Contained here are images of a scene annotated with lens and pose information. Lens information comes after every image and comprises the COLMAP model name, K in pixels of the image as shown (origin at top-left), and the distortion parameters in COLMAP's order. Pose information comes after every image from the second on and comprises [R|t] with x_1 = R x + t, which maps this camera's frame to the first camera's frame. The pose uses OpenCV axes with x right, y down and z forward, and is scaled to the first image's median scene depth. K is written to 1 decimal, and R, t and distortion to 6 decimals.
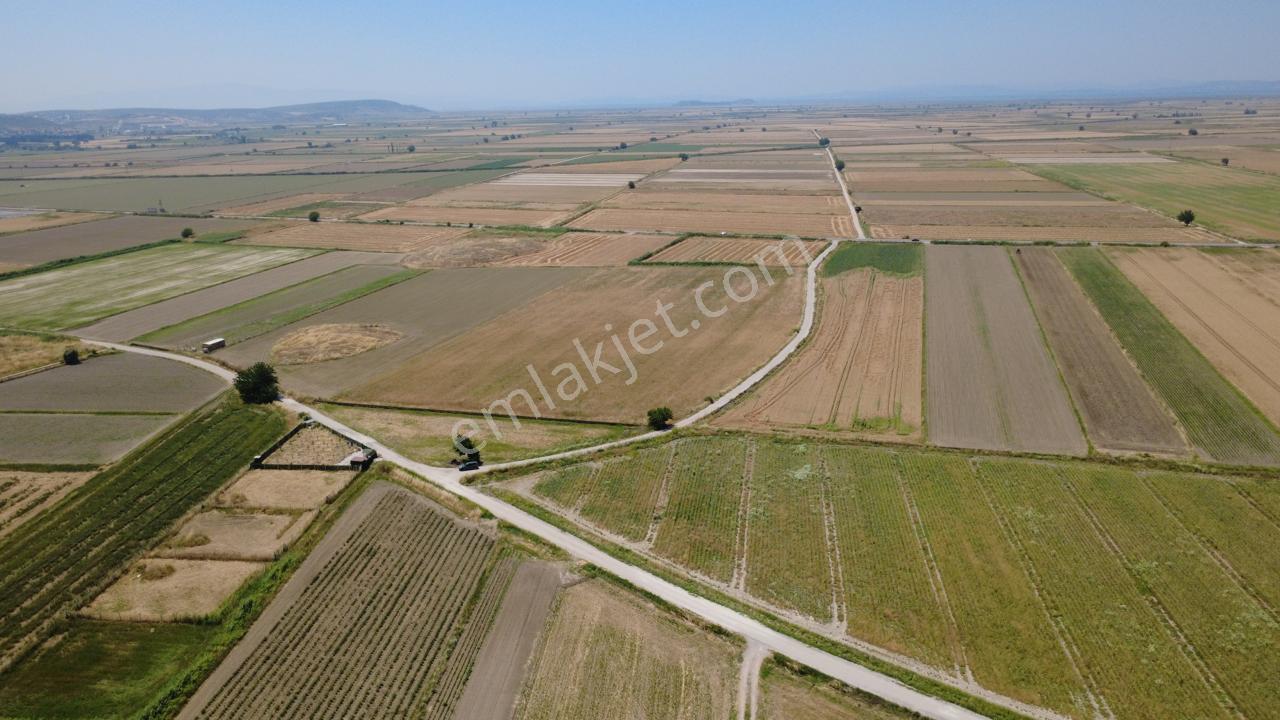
lens RADIAL K [[935.6, 0, 641.2], [0, 935.6, 361.7], [0, 0, 1]] dist [0.002901, -0.003567]
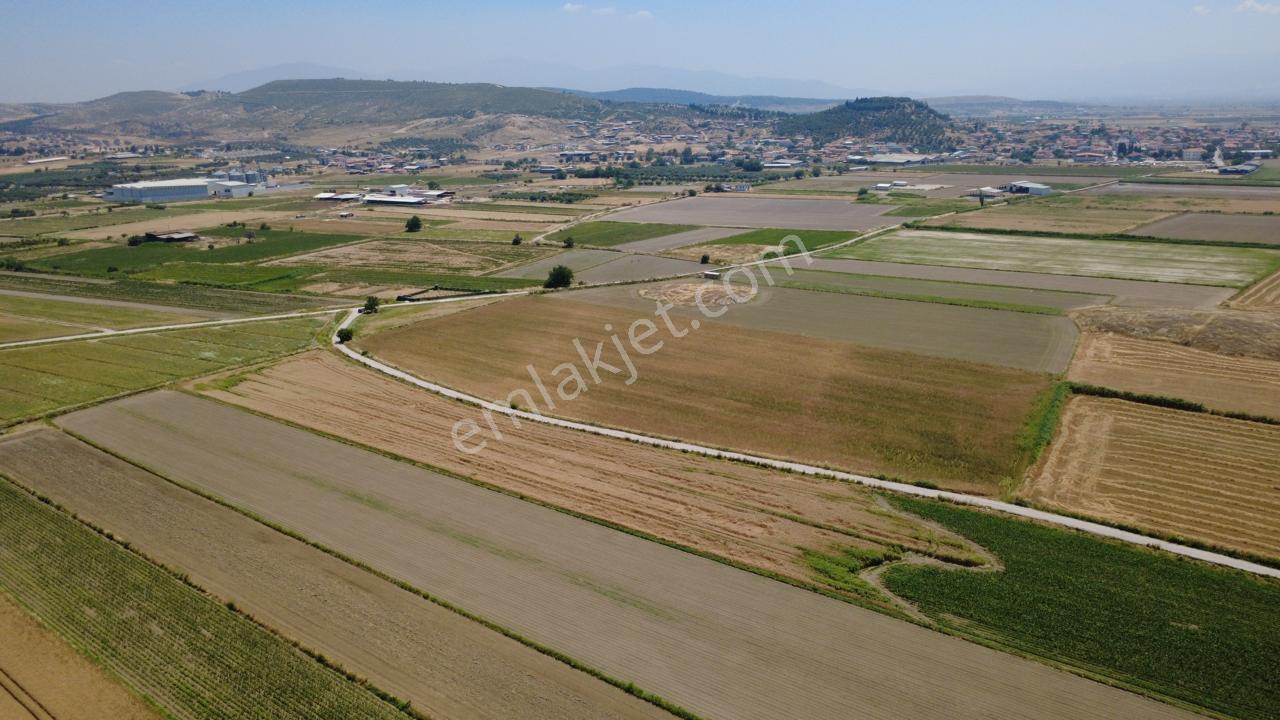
lens RADIAL K [[935.6, 0, 642.6], [0, 935.6, 361.8], [0, 0, 1]] dist [0.002901, -0.003567]
pose [[-0.356216, 0.279352, -0.891669, 1.075997], [-0.221515, 0.901816, 0.371025, -0.502833], [0.907767, 0.329683, -0.259360, 1.690059]]
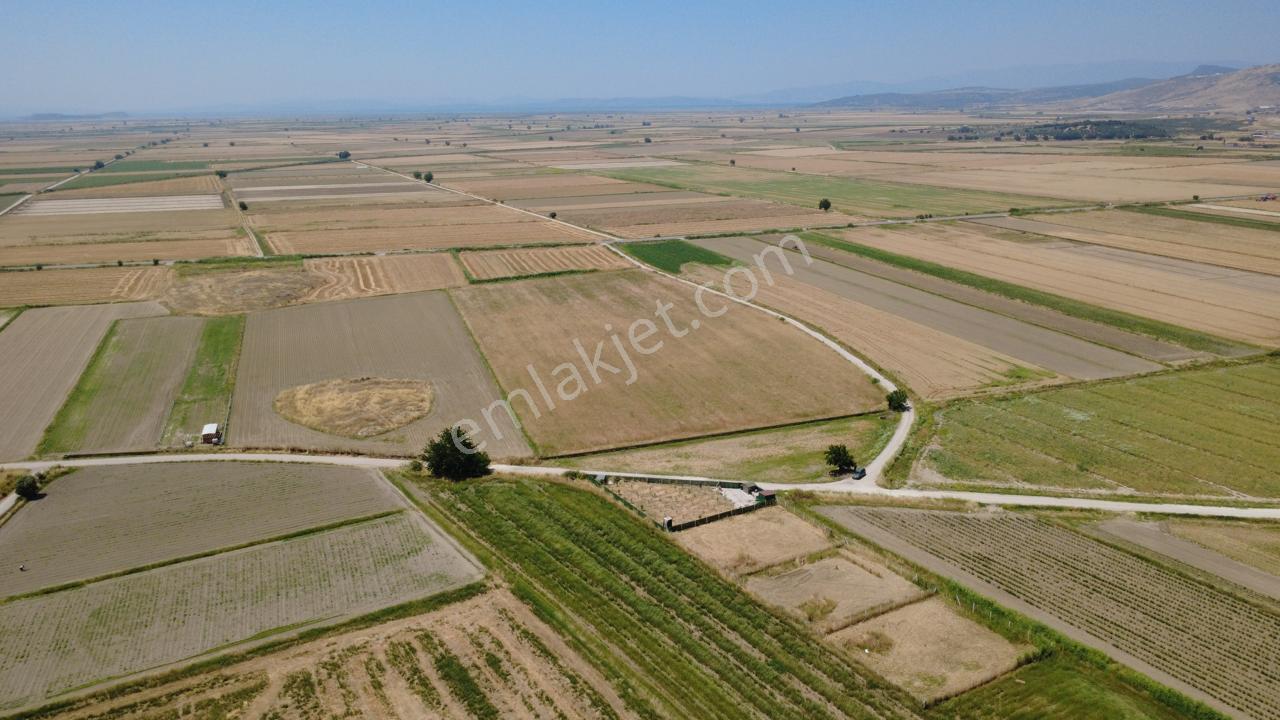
lens RADIAL K [[935.6, 0, 641.4], [0, 935.6, 362.2], [0, 0, 1]] dist [0.002901, -0.003567]
pose [[0.814694, -0.146532, 0.561072, -0.757954], [0.153969, 0.987479, 0.034327, -0.060123], [-0.559077, 0.058422, 0.827055, 0.264133]]
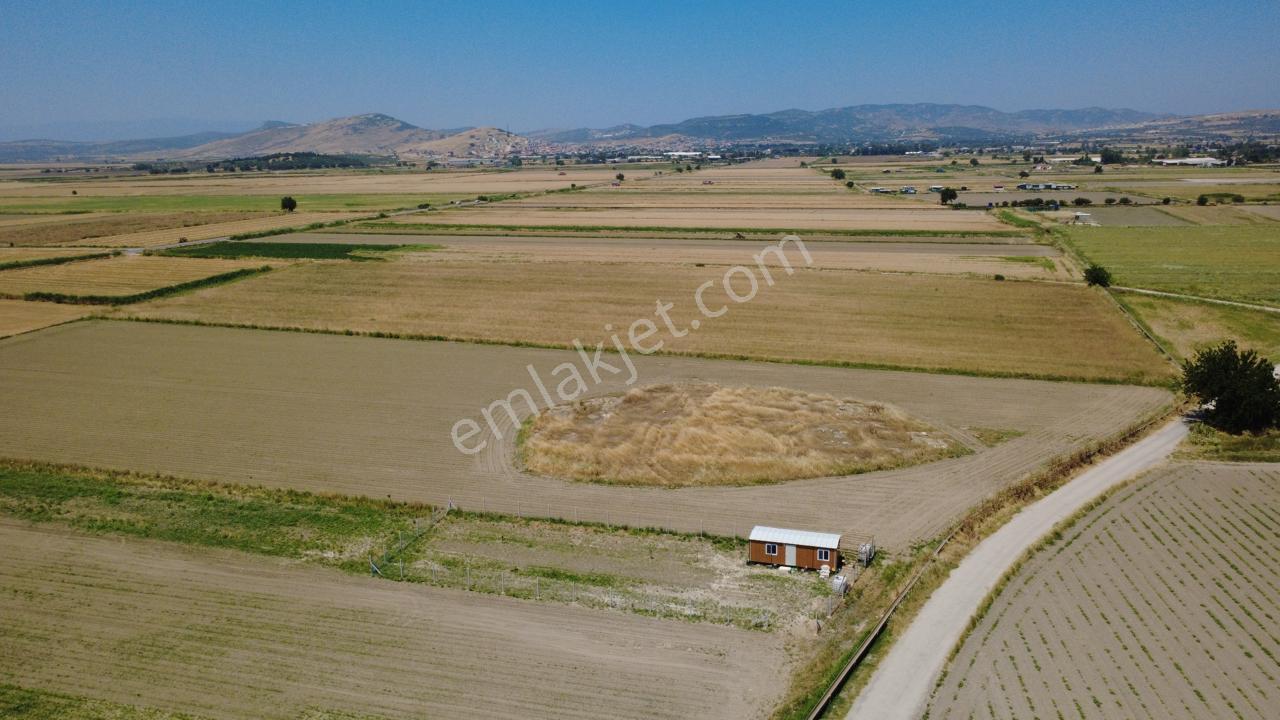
lens RADIAL K [[935.6, 0, 642.1], [0, 935.6, 357.1], [0, 0, 1]] dist [0.002901, -0.003567]
pose [[0.037967, -0.201849, 0.978681, -0.909073], [0.286715, 0.940408, 0.182832, -0.165186], [-0.957263, 0.273661, 0.093577, 1.299790]]
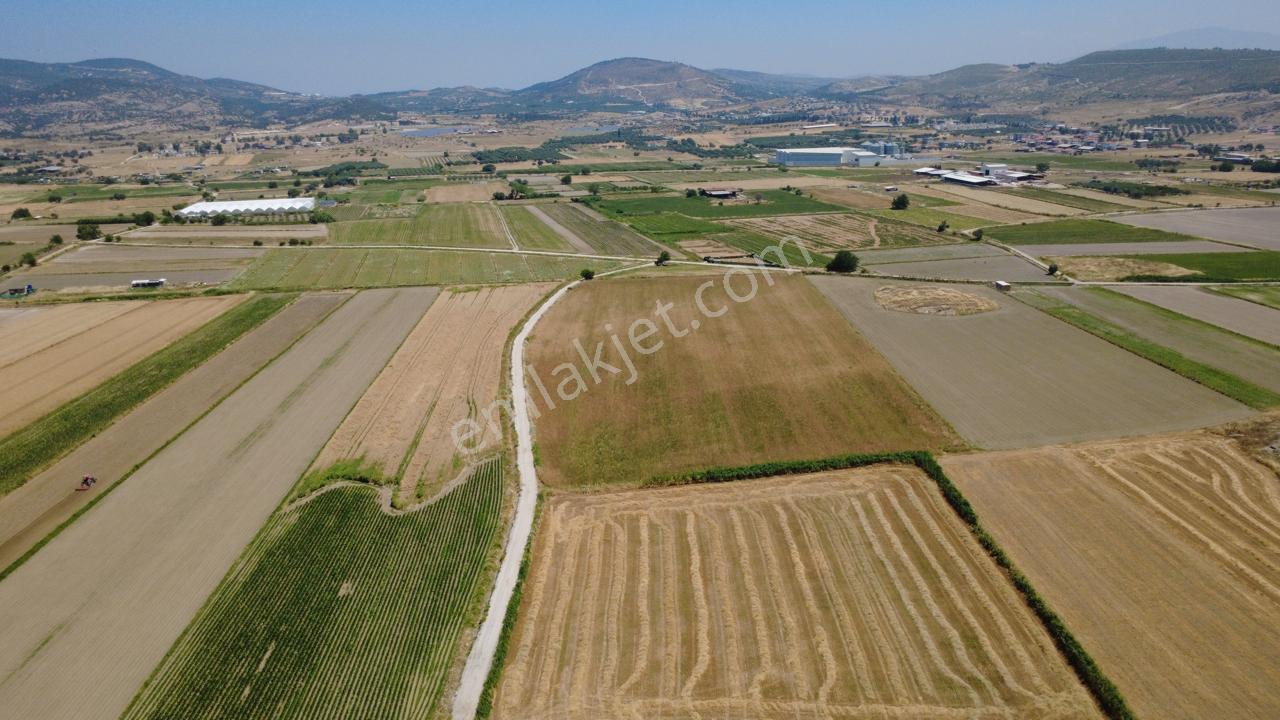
lens RADIAL K [[935.6, 0, 641.5], [0, 935.6, 362.0], [0, 0, 1]] dist [0.002901, -0.003567]
pose [[-0.942987, 0.132122, -0.305483, 0.465229], [-0.047931, 0.854359, 0.517468, -0.691288], [0.329361, 0.502607, -0.799317, 2.406271]]
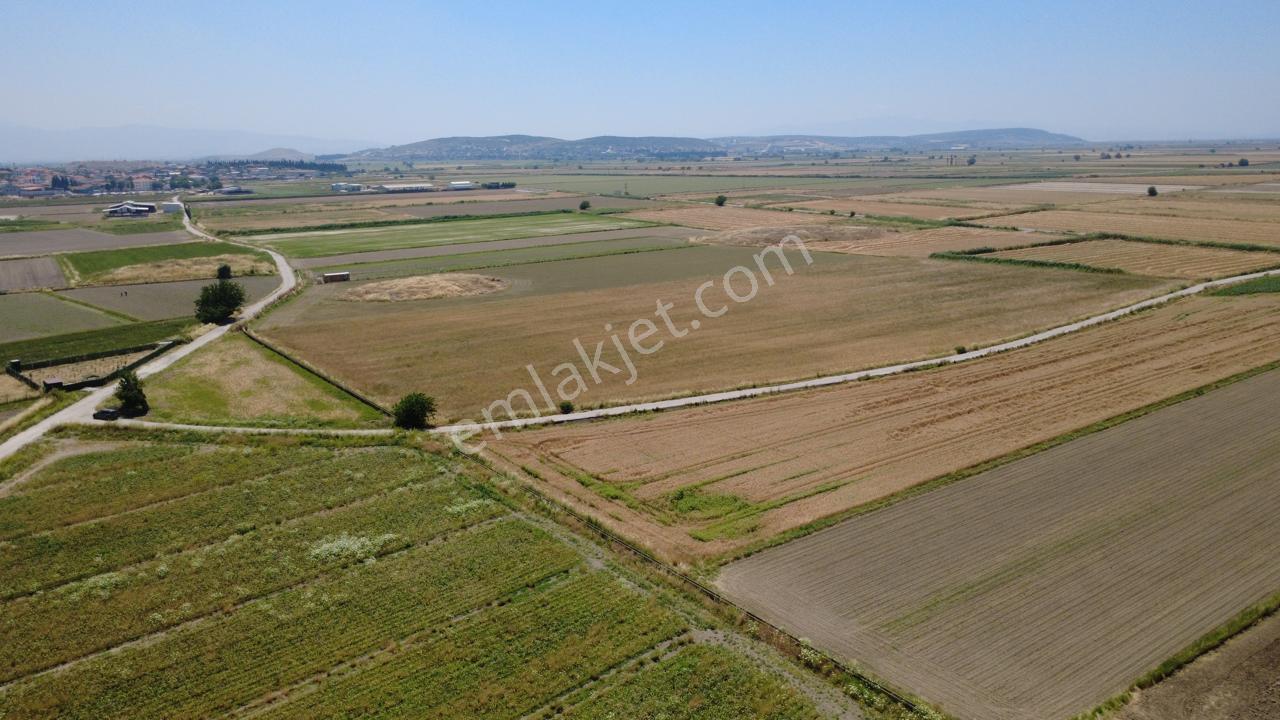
lens RADIAL K [[935.6, 0, 641.9], [0, 935.6, 359.3], [0, 0, 1]] dist [0.002901, -0.003567]
pose [[0.790350, 0.145050, -0.595238, 0.460452], [-0.166009, 0.985925, 0.019828, -0.008401], [0.589736, 0.083144, 0.803305, 0.563966]]
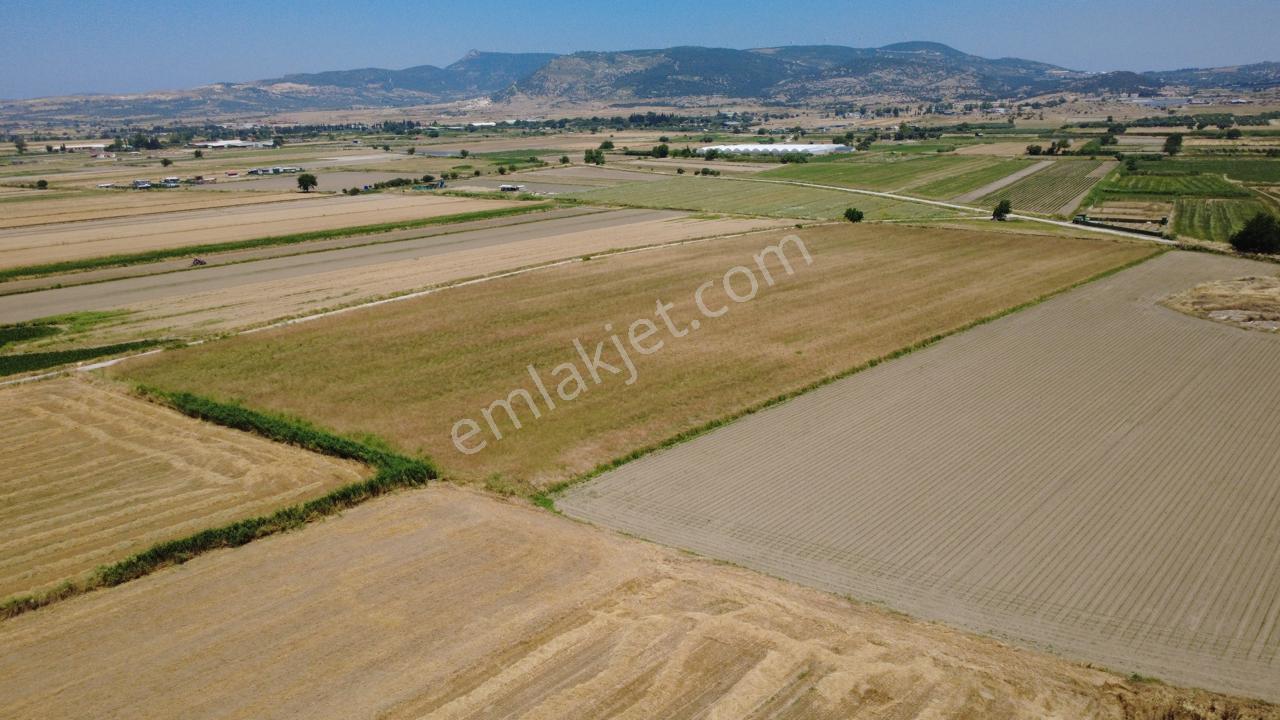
lens RADIAL K [[935.6, 0, 640.6], [0, 935.6, 359.9], [0, 0, 1]] dist [0.002901, -0.003567]
pose [[-0.892624, -0.076581, 0.444249, -0.301978], [0.164800, 0.861821, 0.479693, -0.431113], [-0.419599, 0.501398, -0.756662, 2.117392]]
